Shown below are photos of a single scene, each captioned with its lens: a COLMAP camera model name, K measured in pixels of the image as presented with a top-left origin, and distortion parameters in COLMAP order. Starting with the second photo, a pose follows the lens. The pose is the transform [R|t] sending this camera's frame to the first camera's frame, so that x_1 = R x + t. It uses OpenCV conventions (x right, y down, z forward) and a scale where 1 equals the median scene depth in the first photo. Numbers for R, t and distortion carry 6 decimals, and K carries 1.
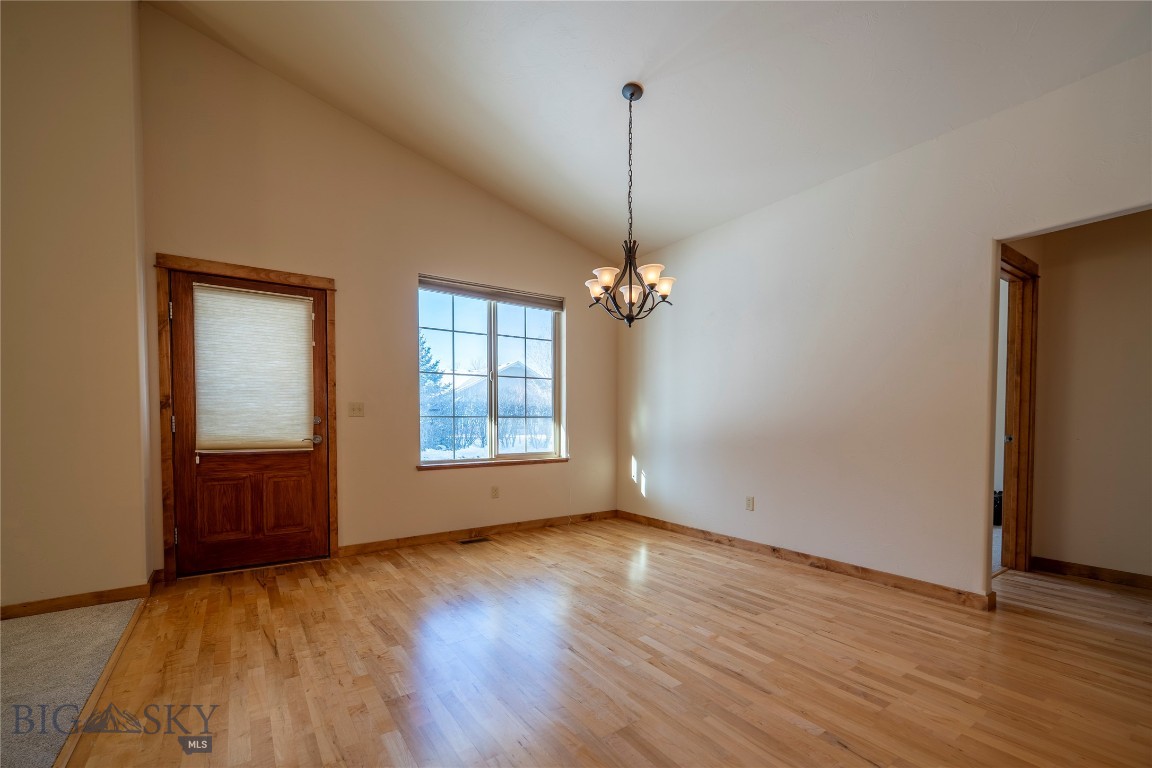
lens RADIAL K [[483.1, 0, 576.9], [0, 483.1, 434.0], [0, 0, 1]] dist [-0.000122, 0.000047]
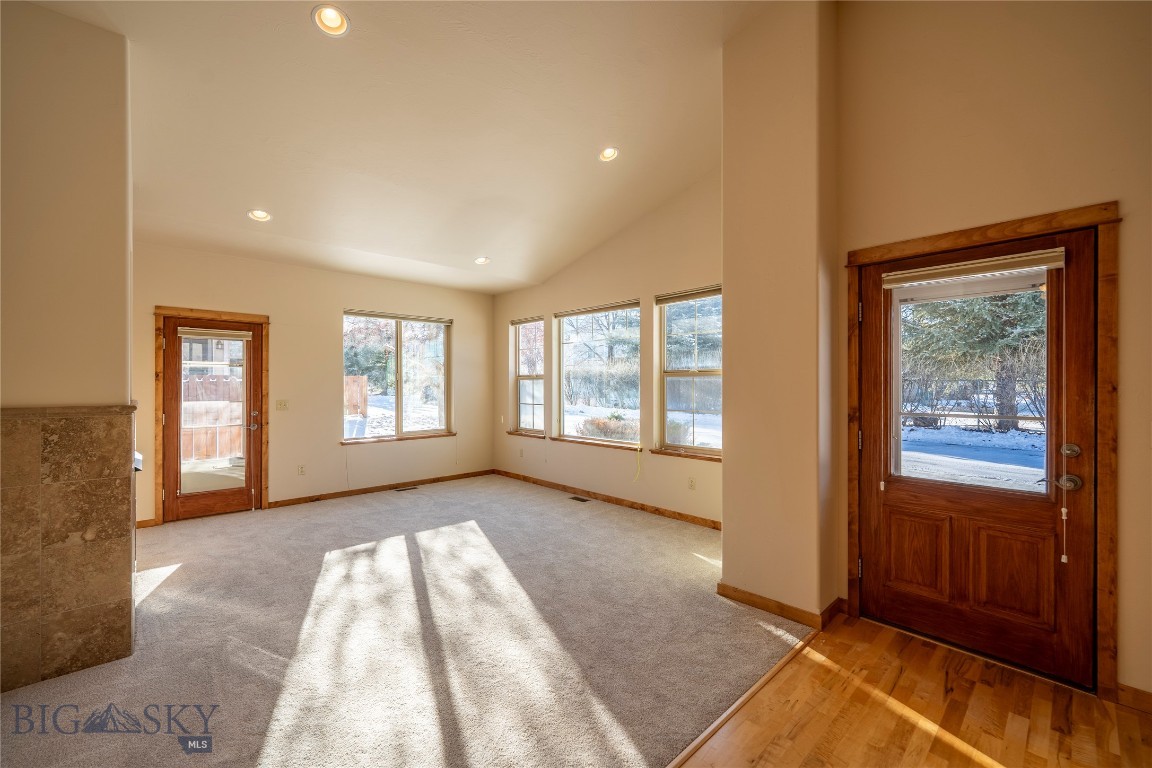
lens RADIAL K [[473.0, 0, 557.5], [0, 473.0, 386.4], [0, 0, 1]] dist [-0.002895, -0.000283]
pose [[0.124142, 0.001673, -0.992263, -0.049010], [-0.023727, 0.999718, -0.001283, -0.103208], [0.991981, 0.023703, 0.124147, 0.339512]]
